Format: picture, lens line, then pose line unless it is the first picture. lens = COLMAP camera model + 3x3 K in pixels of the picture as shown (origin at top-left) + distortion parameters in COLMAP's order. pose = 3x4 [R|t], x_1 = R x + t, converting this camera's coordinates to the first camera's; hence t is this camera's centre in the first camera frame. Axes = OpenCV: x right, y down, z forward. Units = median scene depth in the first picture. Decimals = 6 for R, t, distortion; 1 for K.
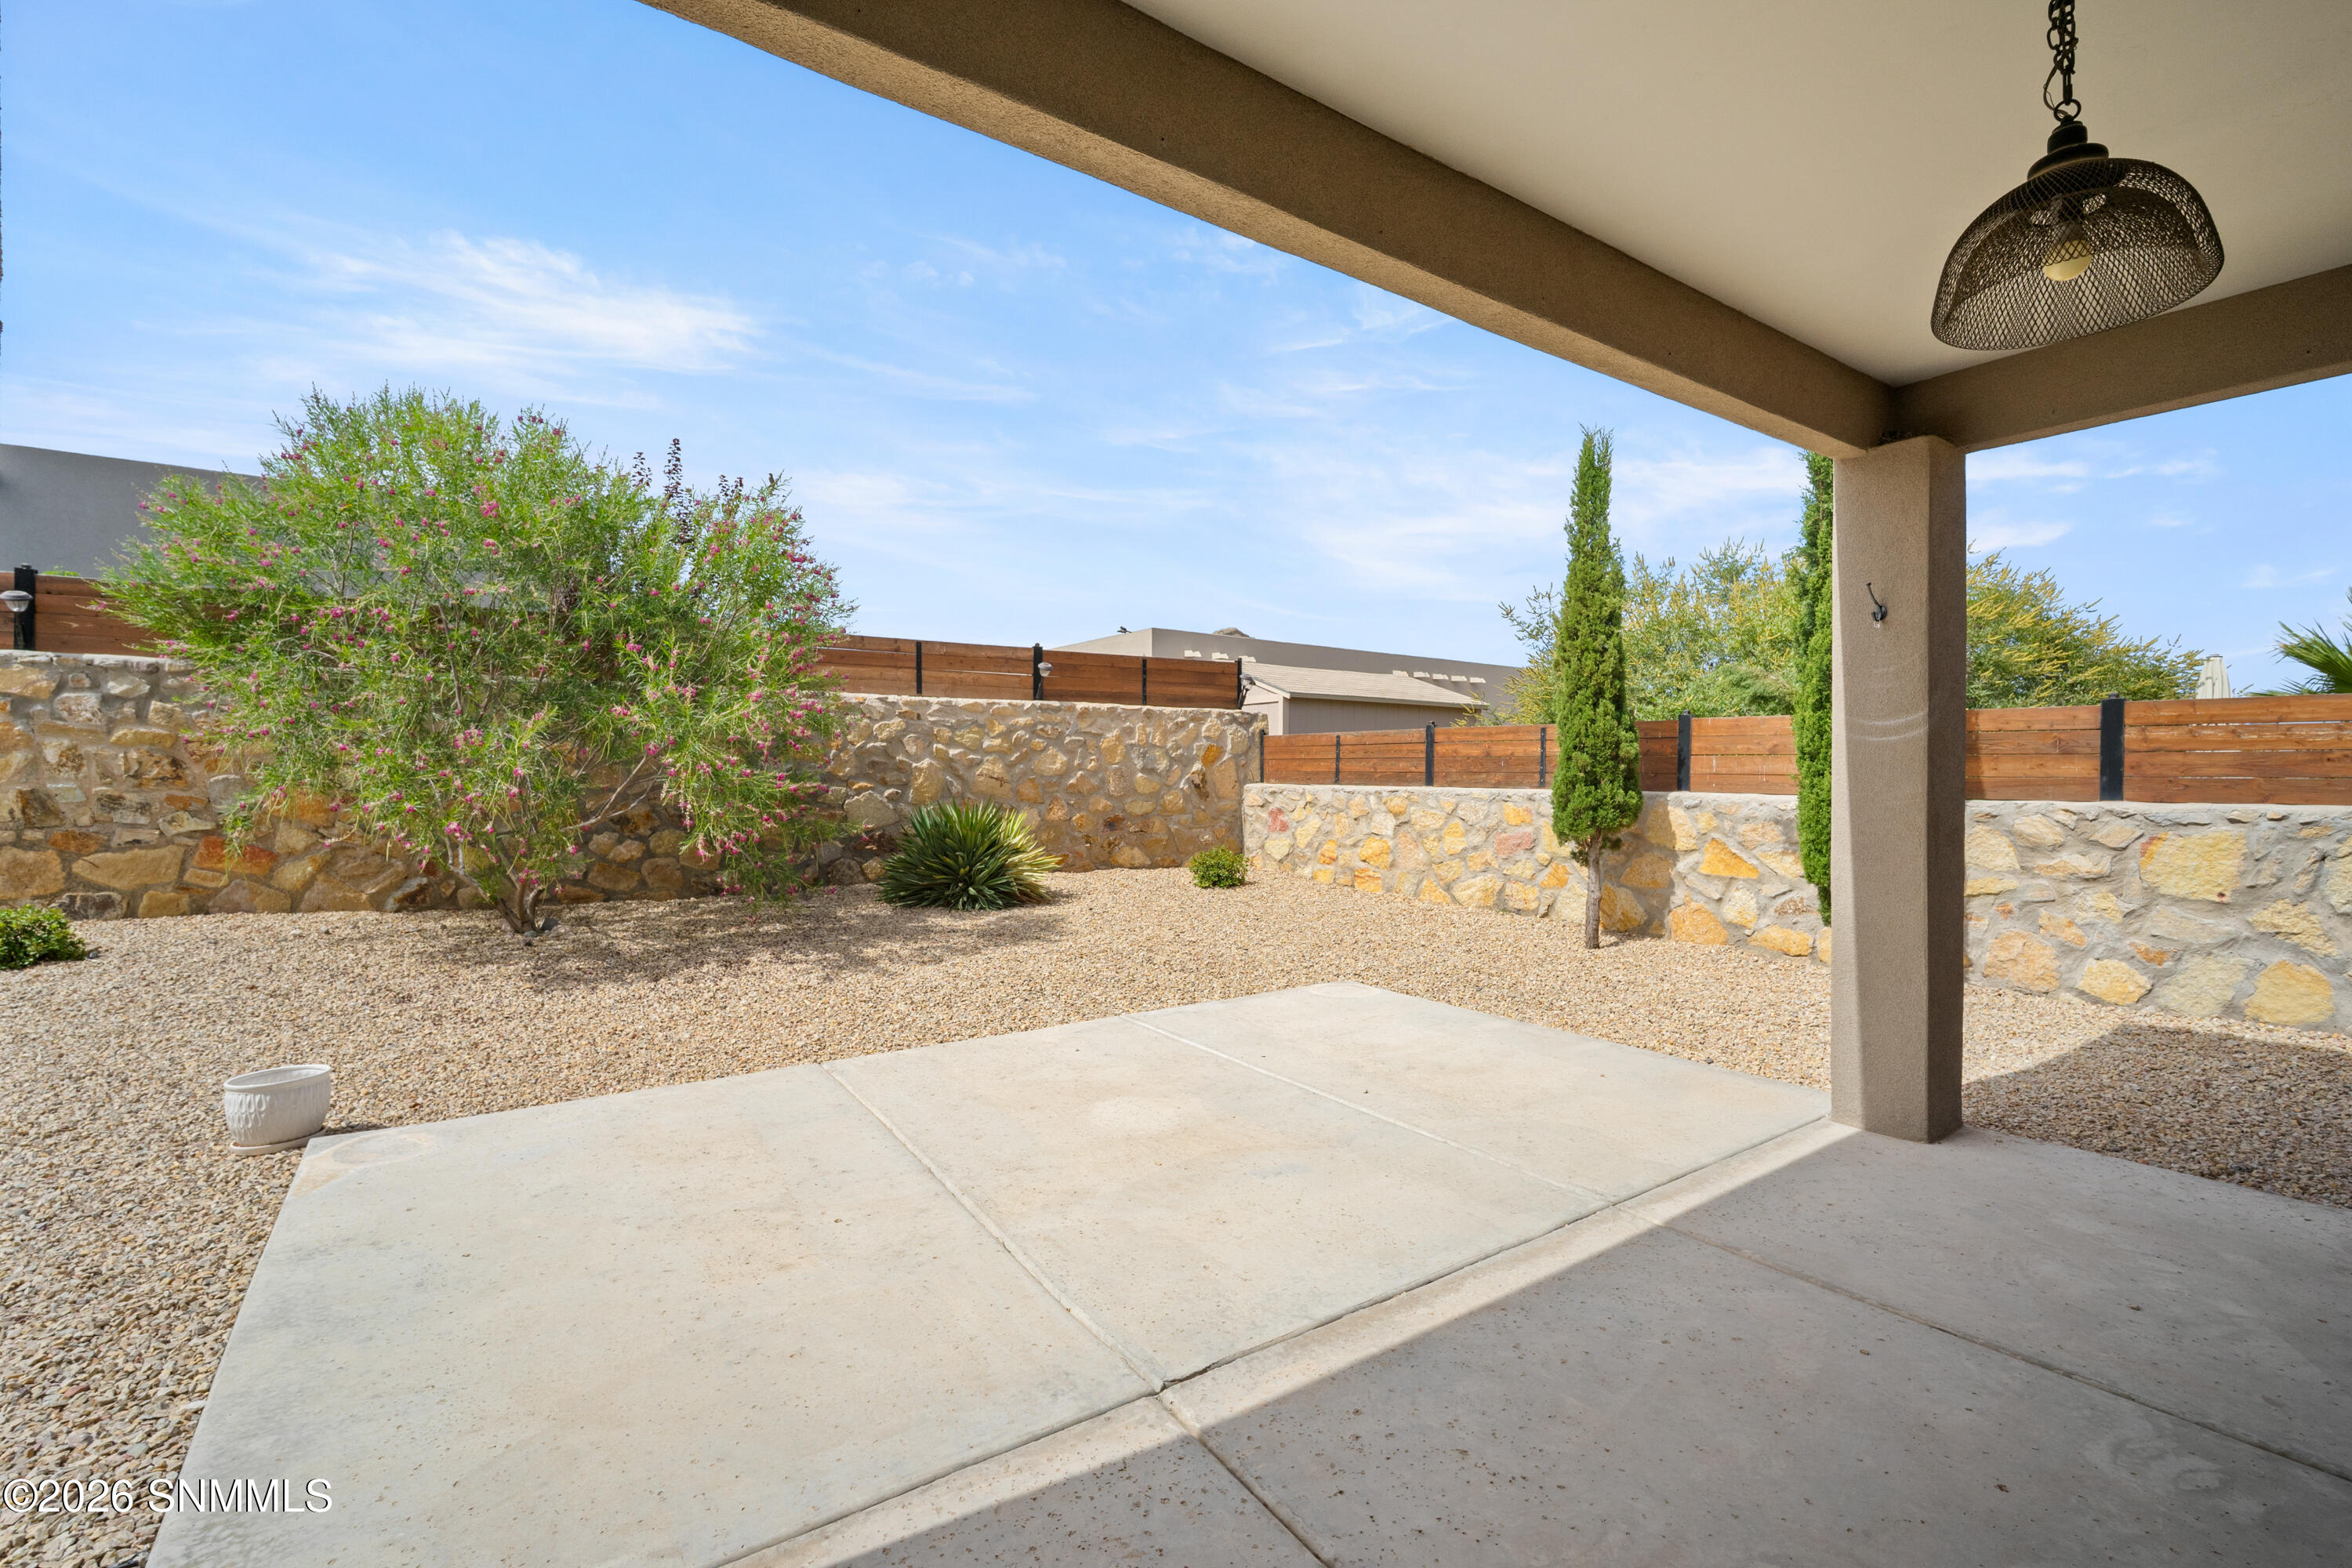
lens RADIAL K [[1061.9, 0, 1179.5], [0, 1061.9, 785.9], [0, 0, 1]] dist [-0.004823, 0.000319]
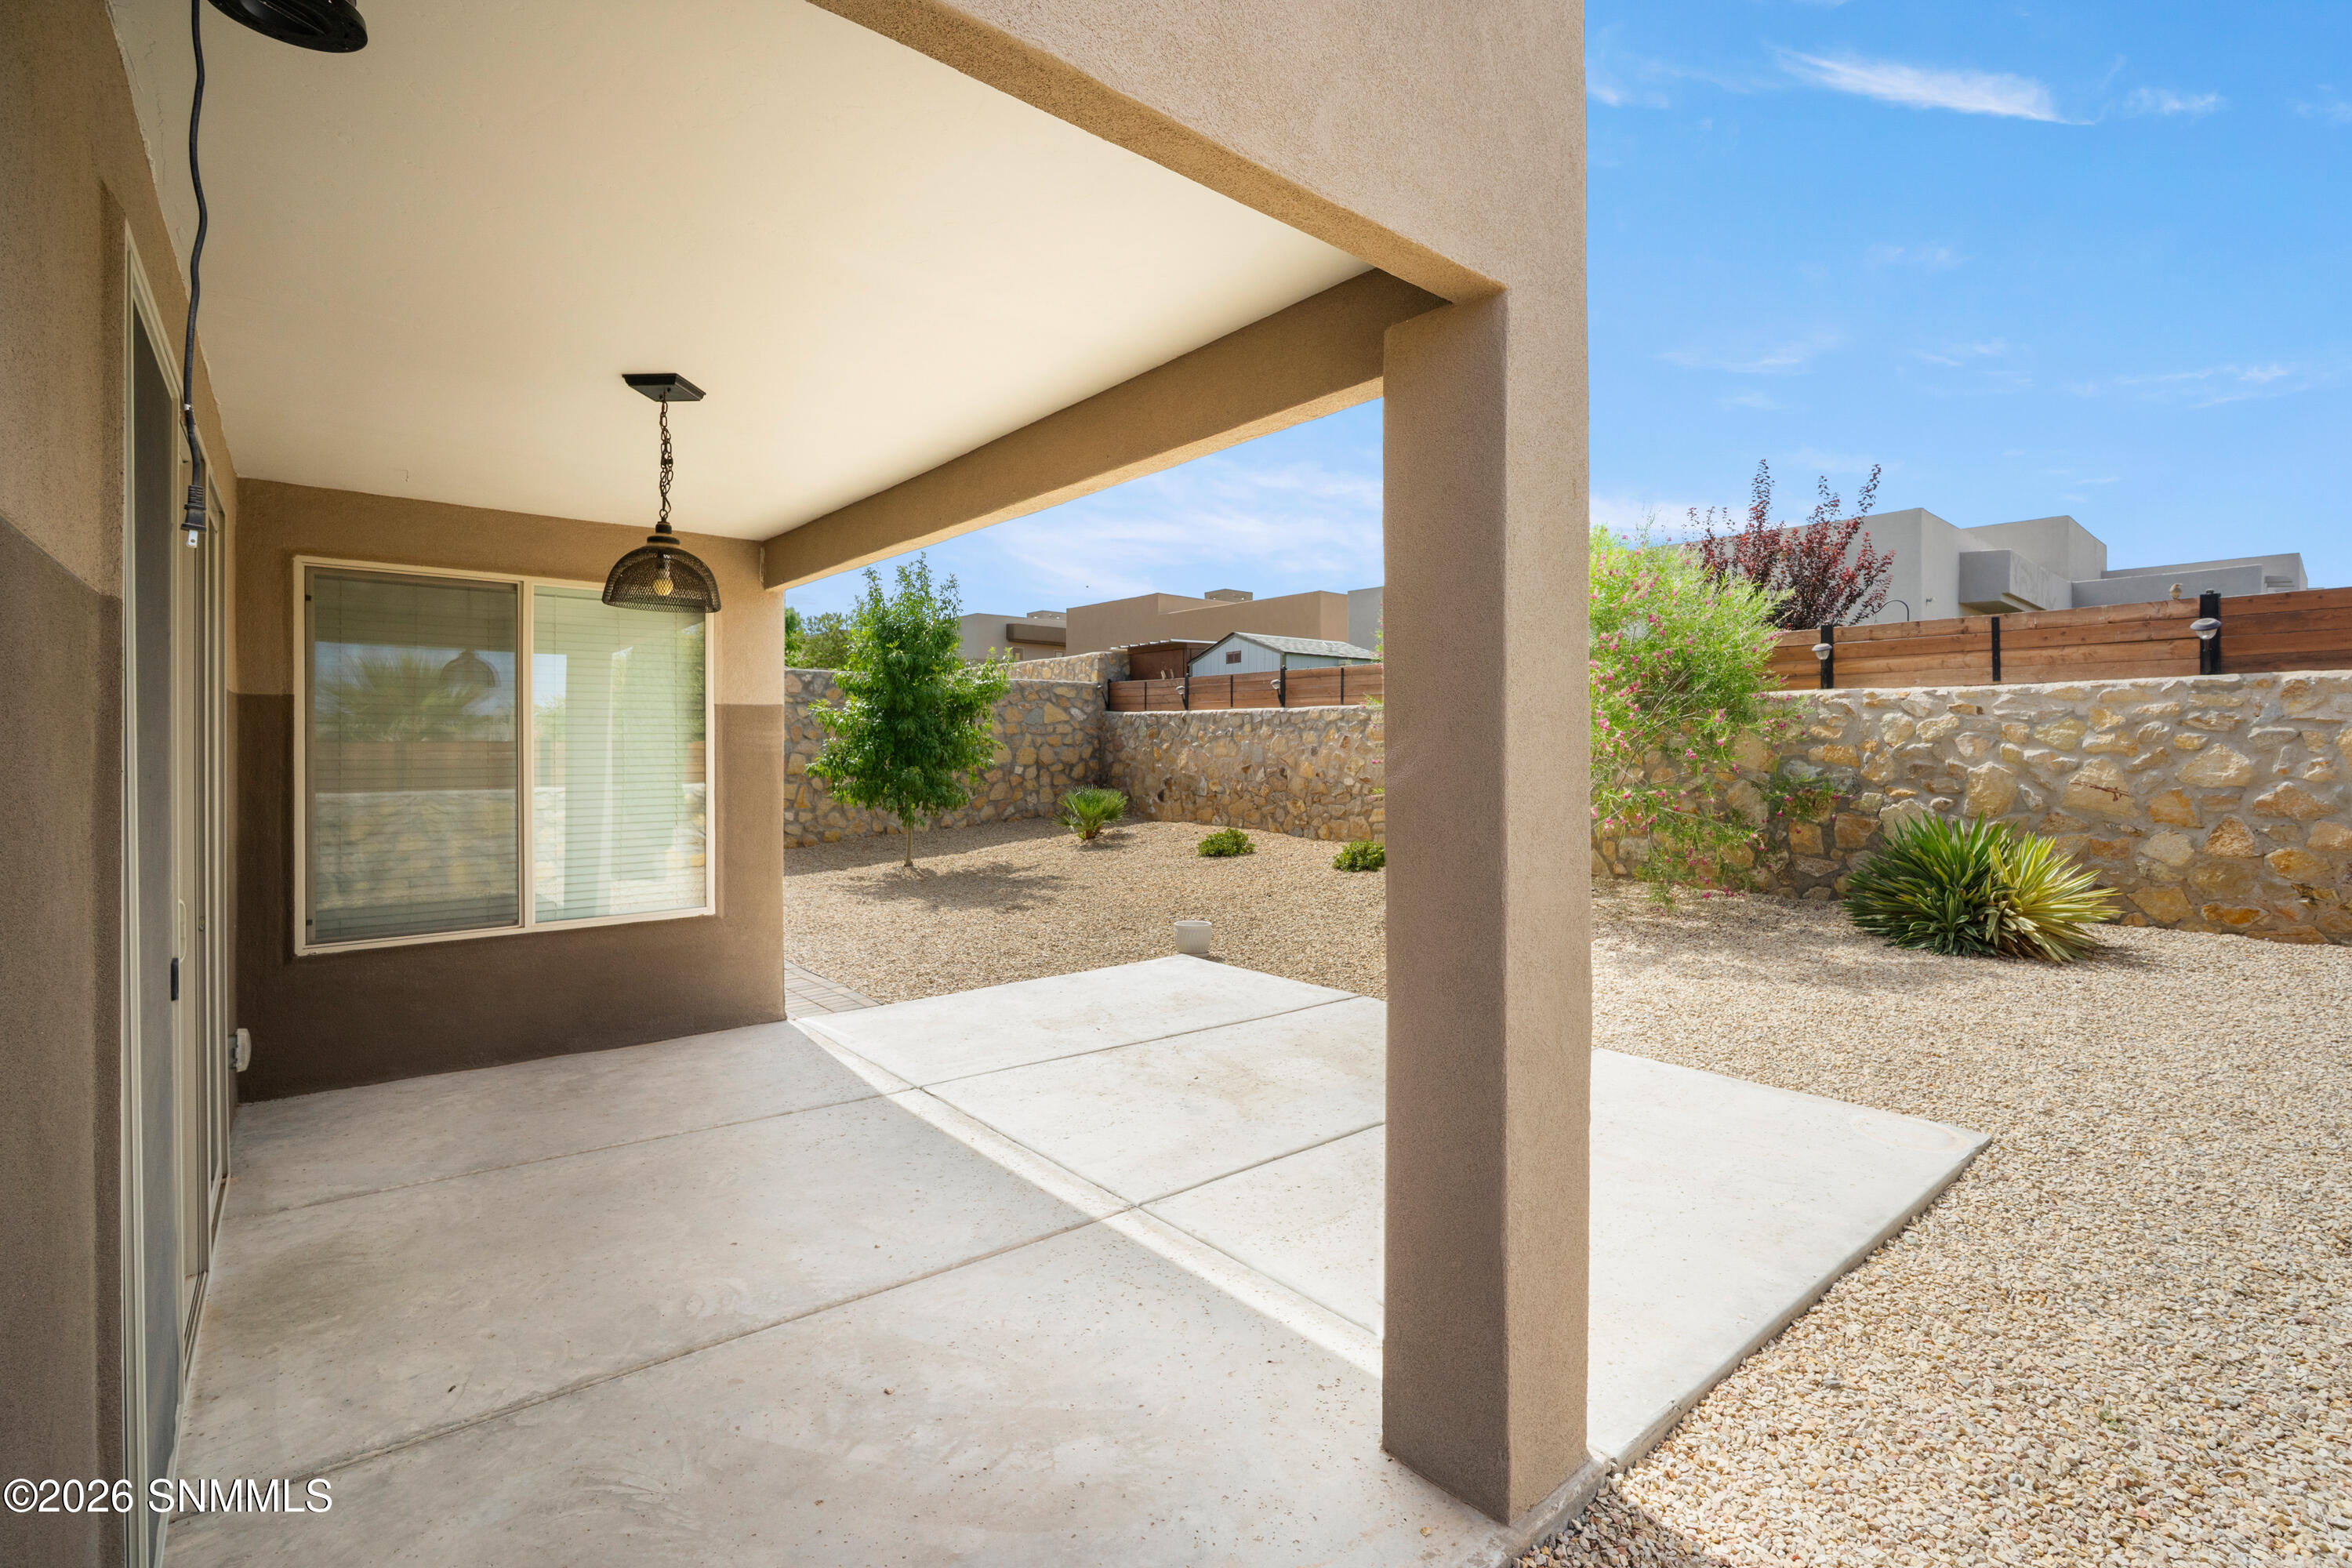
lens RADIAL K [[1061.9, 0, 1180.4], [0, 1061.9, 767.0], [0, 0, 1]] dist [-0.004823, 0.000319]
pose [[0.070153, 0.016670, -0.997397, 0.516517], [-0.003761, 0.999858, 0.016447, -0.032289], [0.997529, 0.002598, 0.070206, 0.323428]]
